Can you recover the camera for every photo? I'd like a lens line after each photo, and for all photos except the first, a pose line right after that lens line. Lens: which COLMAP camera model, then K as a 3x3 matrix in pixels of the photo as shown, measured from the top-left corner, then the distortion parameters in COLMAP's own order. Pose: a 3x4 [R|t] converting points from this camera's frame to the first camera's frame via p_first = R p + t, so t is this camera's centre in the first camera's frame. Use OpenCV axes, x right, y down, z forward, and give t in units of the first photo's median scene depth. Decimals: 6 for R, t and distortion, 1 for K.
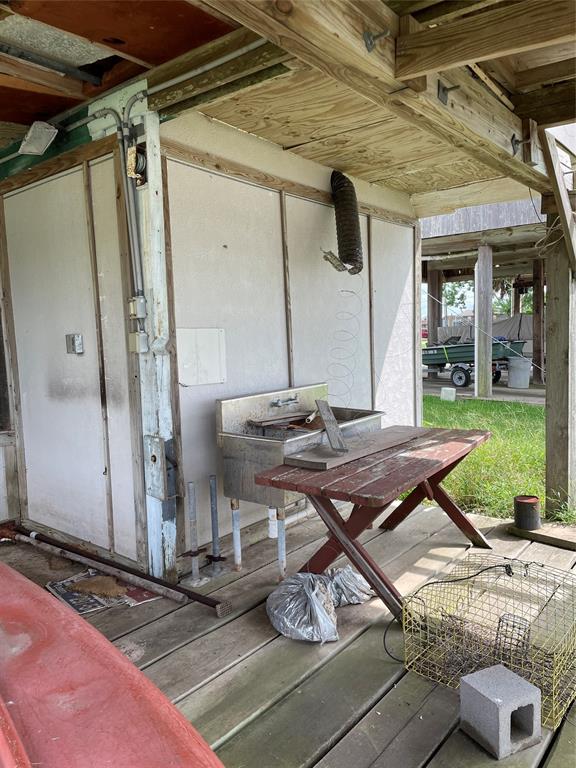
lens RADIAL K [[580.3, 0, 286.9], [0, 580.3, 382.0], [0, 0, 1]] dist [0.046844, -0.017120]
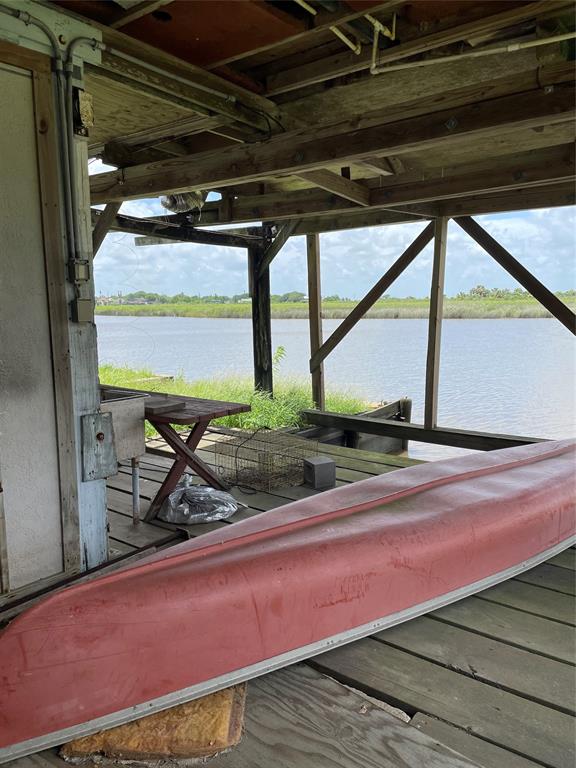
lens RADIAL K [[580.3, 0, 284.9], [0, 580.3, 384.6], [0, 0, 1]] dist [0.046844, -0.017120]
pose [[-0.043610, -0.118793, 0.991961, -1.162132], [0.083440, 0.989003, 0.122107, -0.040445], [-0.995558, 0.088095, -0.033218, 0.728452]]
